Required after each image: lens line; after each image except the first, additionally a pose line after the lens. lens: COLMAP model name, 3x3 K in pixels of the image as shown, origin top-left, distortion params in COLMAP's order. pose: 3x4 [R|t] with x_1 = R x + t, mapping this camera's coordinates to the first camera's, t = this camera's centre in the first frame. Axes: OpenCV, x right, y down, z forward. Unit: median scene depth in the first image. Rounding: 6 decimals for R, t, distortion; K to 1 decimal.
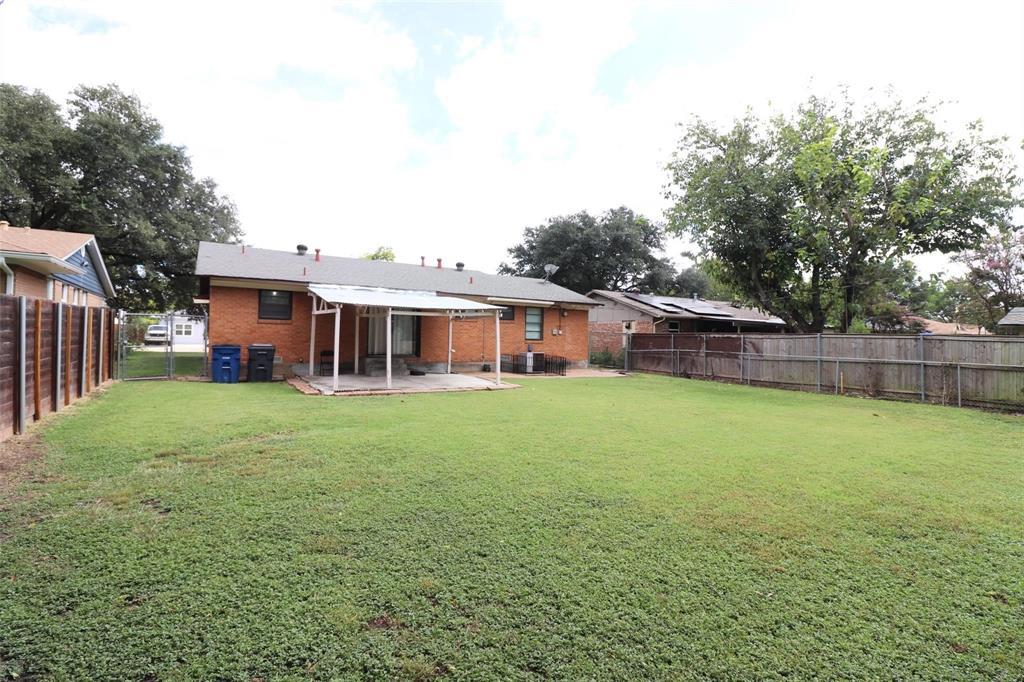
lens RADIAL K [[473.4, 0, 515.3], [0, 473.4, 331.7], [0, 0, 1]] dist [0.001228, -0.016580]
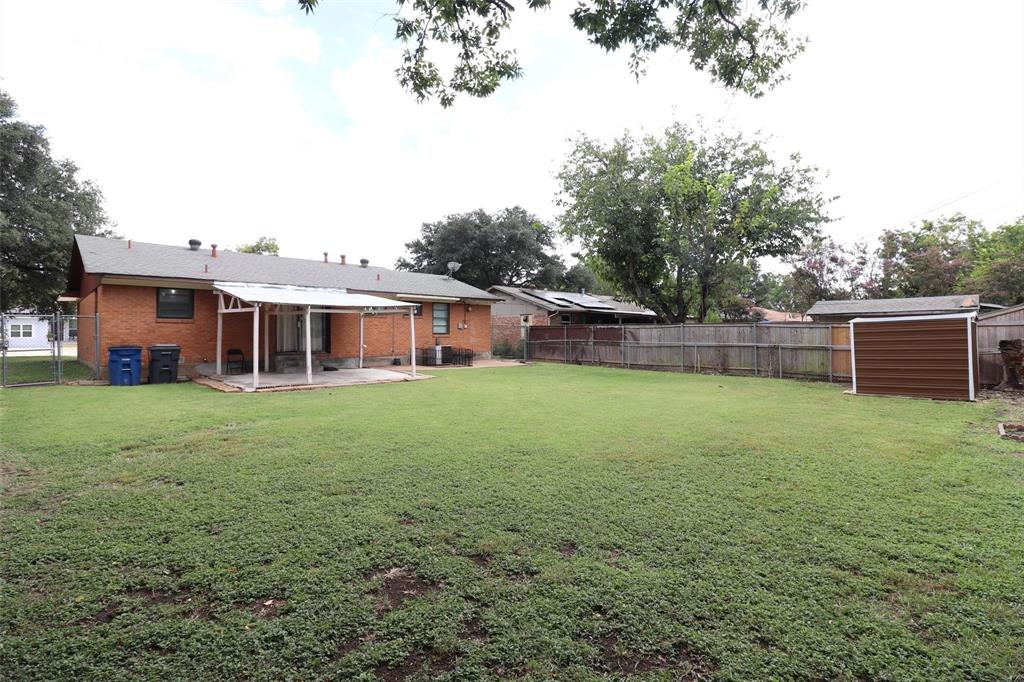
lens RADIAL K [[473.4, 0, 515.3], [0, 473.4, 331.7], [0, 0, 1]] dist [0.001228, -0.016580]
pose [[0.974895, -0.020728, 0.221698, -0.037575], [0.017559, 0.999714, 0.016258, -0.002015], [-0.221971, -0.011957, 0.974980, -0.078026]]
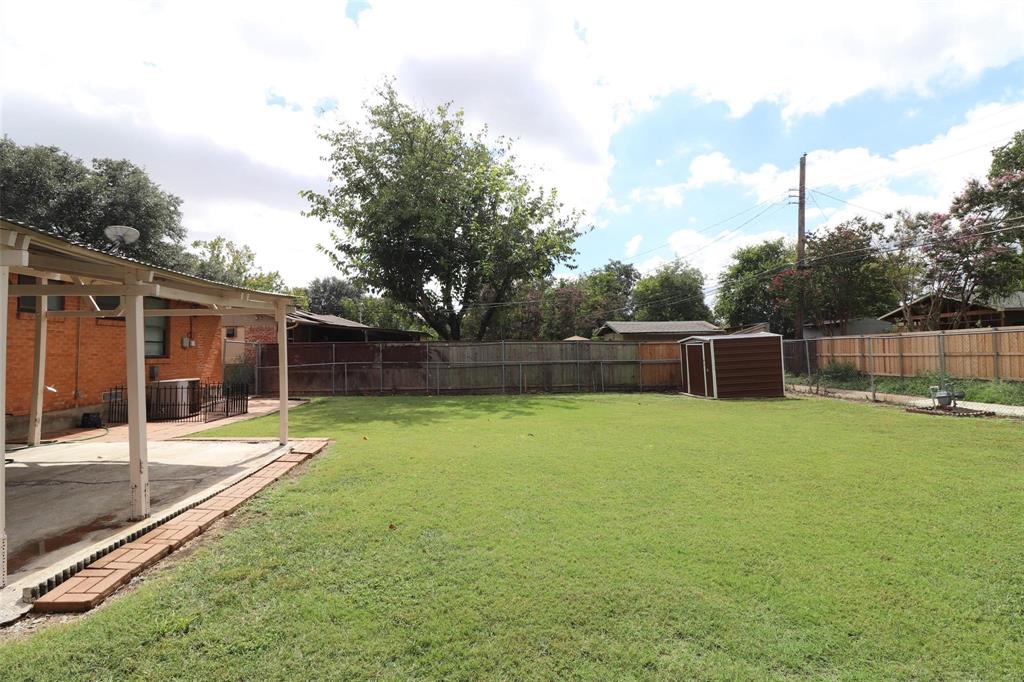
lens RADIAL K [[481.4, 0, 516.1], [0, 481.4, 330.2], [0, 0, 1]] dist [0.001650, -0.013799]
pose [[0.436847, 0.011078, 0.899468, -0.319528], [0.009231, 0.999816, -0.016797, -0.001318], [-0.899489, 0.015641, 0.436664, 0.416700]]
